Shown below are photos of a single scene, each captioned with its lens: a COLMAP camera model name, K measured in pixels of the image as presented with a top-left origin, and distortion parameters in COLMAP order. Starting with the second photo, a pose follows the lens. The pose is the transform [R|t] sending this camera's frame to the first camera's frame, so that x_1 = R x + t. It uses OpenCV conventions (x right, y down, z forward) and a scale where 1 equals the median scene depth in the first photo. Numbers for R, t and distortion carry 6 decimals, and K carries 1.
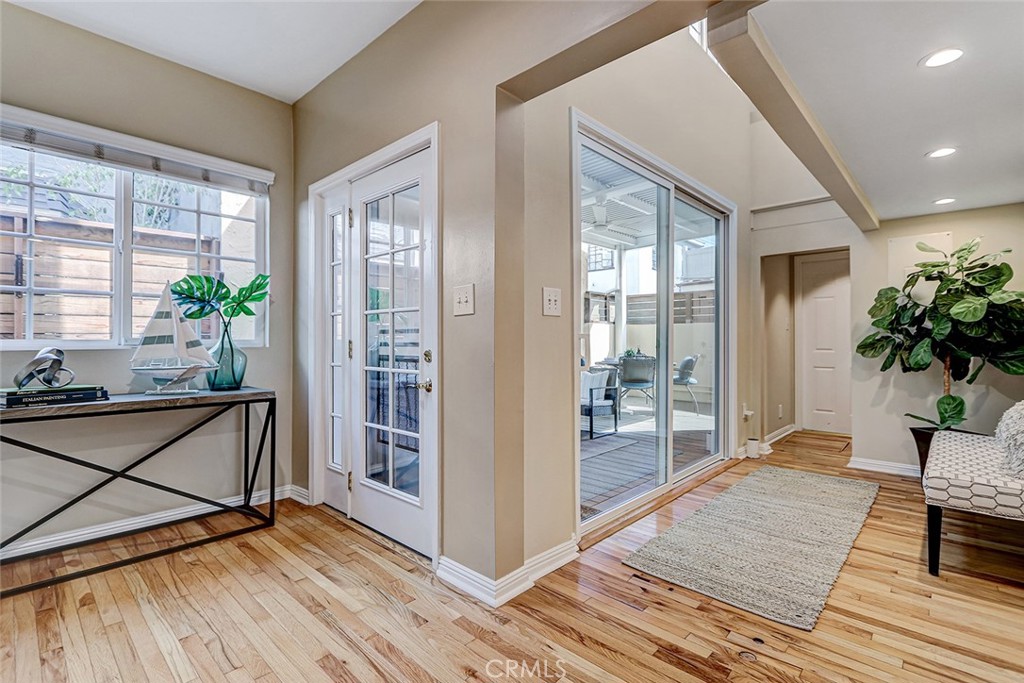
lens RADIAL K [[474.0, 0, 512.7], [0, 474.0, 339.3], [0, 0, 1]] dist [-0.000305, 0.000040]
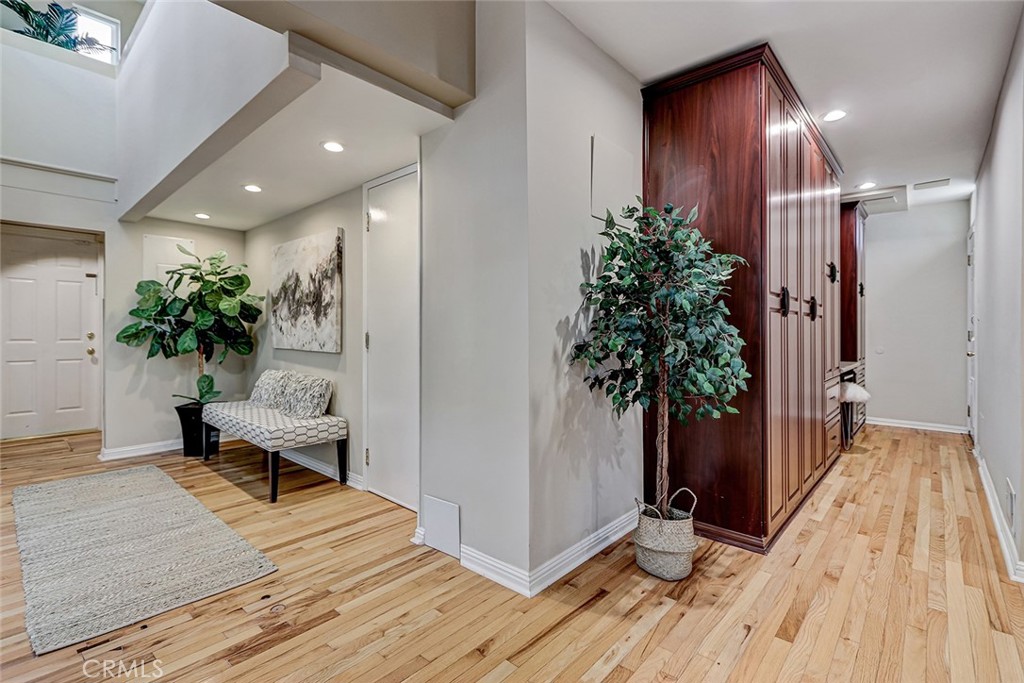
lens RADIAL K [[474.0, 0, 507.5], [0, 474.0, 334.1], [0, 0, 1]] dist [-0.000305, 0.000040]
pose [[-0.017441, -0.008095, 0.999815, -0.366587], [-0.005986, 0.999950, 0.007992, -0.002263], [-0.999830, -0.005845, -0.017489, 0.265873]]
